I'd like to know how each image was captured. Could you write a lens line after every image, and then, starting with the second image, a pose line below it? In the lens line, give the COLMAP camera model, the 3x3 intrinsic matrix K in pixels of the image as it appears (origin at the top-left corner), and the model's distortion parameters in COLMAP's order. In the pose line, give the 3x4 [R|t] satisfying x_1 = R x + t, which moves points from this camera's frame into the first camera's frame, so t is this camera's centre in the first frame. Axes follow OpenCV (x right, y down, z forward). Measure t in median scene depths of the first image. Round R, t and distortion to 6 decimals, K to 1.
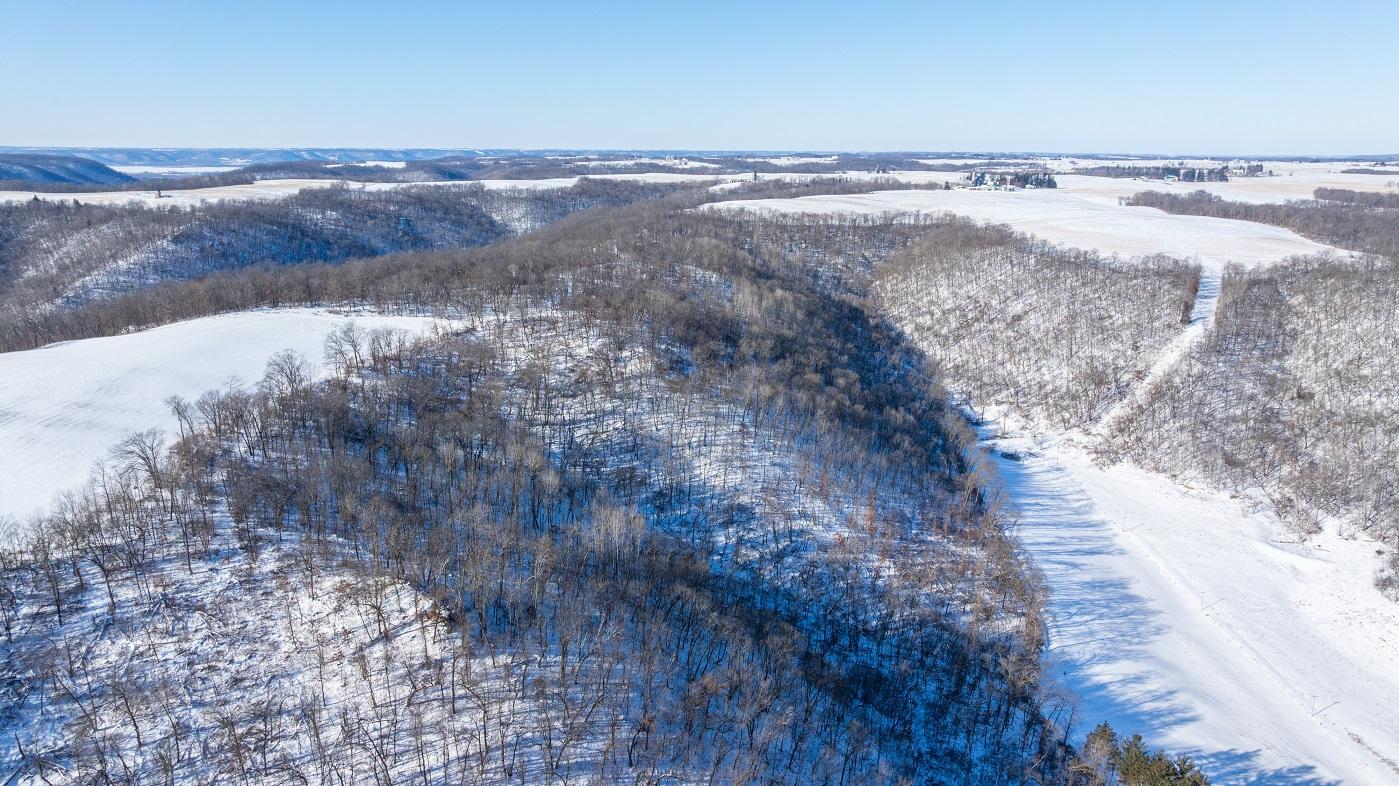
lens RADIAL K [[989.1, 0, 699.5], [0, 989.1, 393.0], [0, 0, 1]] dist [-0.032643, 0.036221]
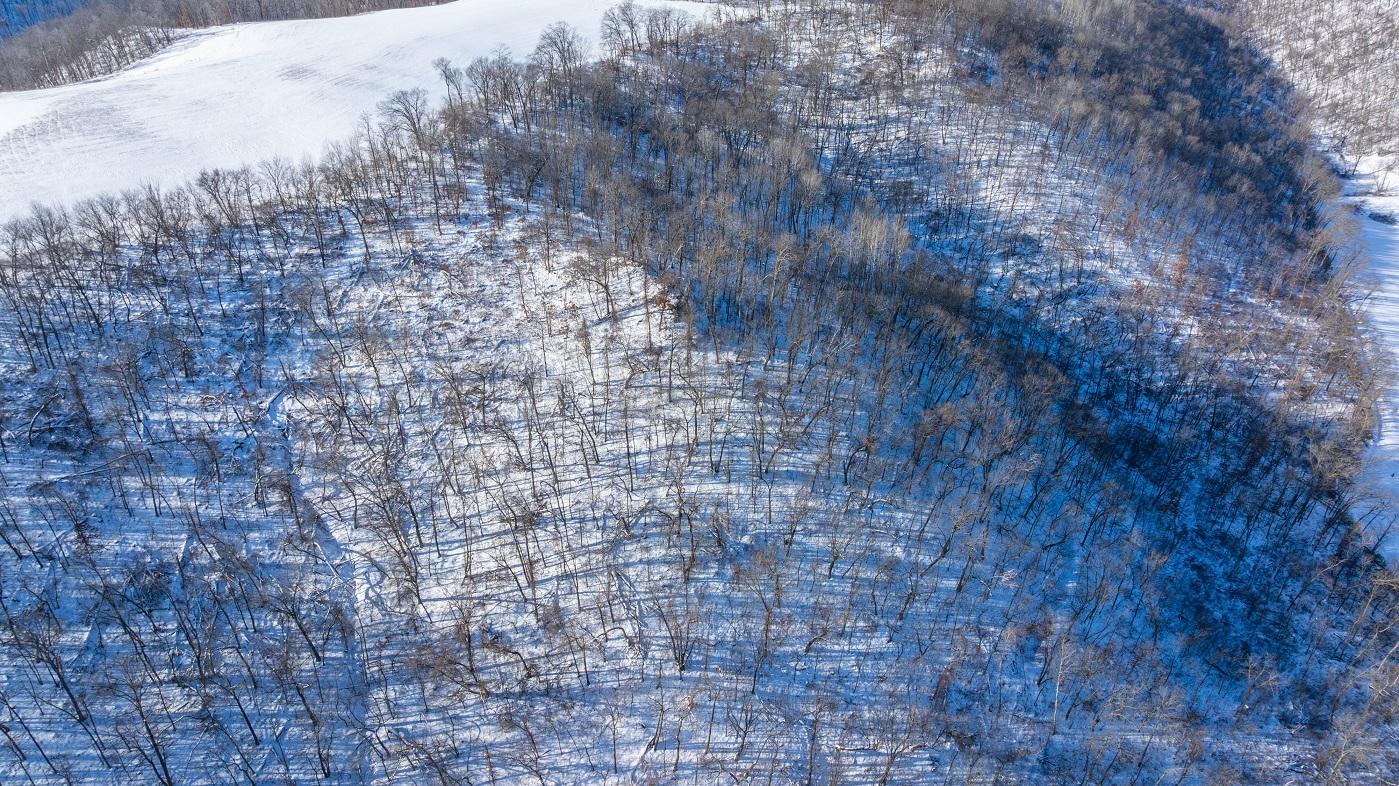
lens RADIAL K [[989.1, 0, 699.5], [0, 989.1, 393.0], [0, 0, 1]] dist [-0.032643, 0.036221]
pose [[0.953406, 0.147236, -0.263323, 0.012466], [-0.070776, 0.957623, 0.279193, 0.017848], [0.293272, -0.247547, 0.923424, 0.047368]]
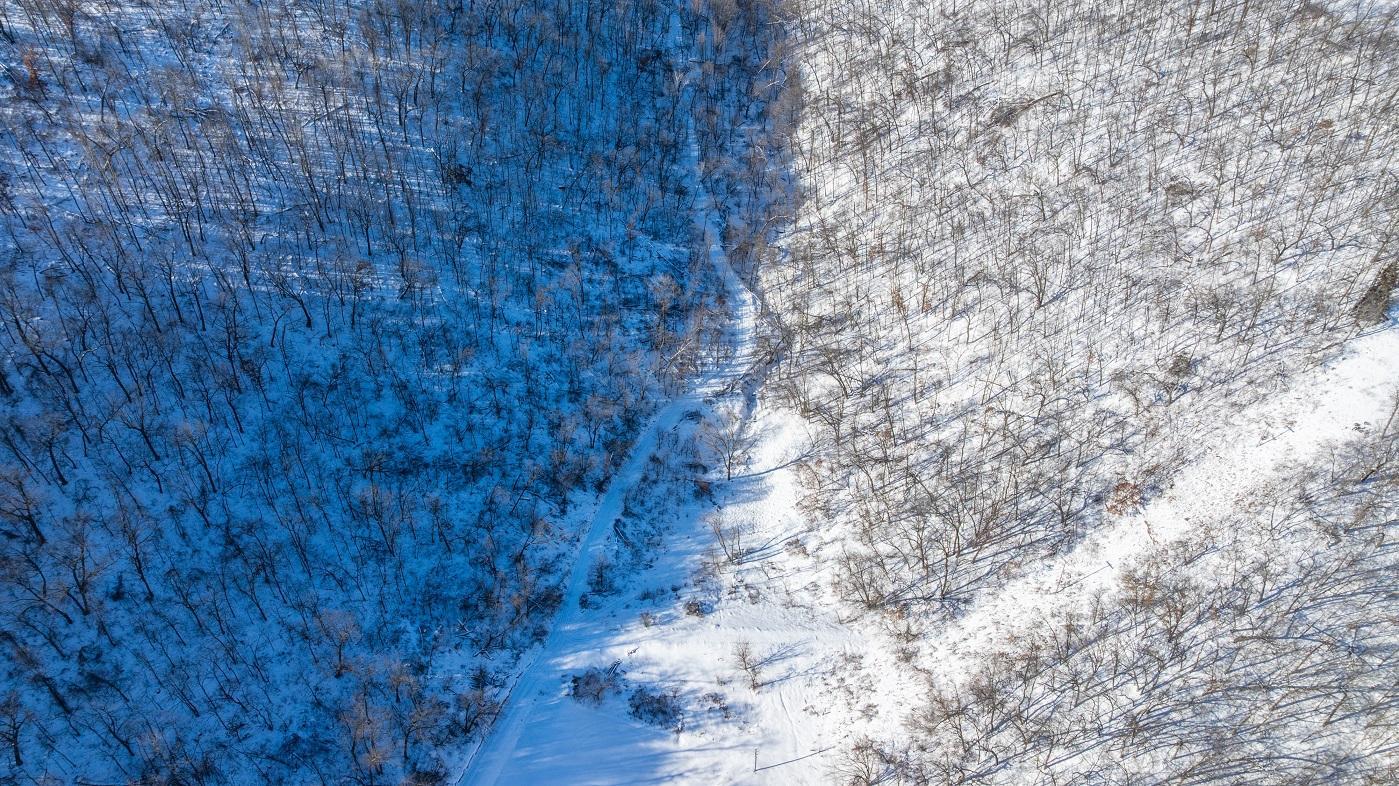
lens RADIAL K [[968.1, 0, 707.1], [0, 968.1, 370.8], [0, 0, 1]] dist [-0.016070, 0.000171]
pose [[0.972955, 0.161357, -0.165293, 0.444181], [-0.060564, 0.868739, 0.491552, -0.276335], [0.222912, -0.468248, 0.855017, 0.881144]]
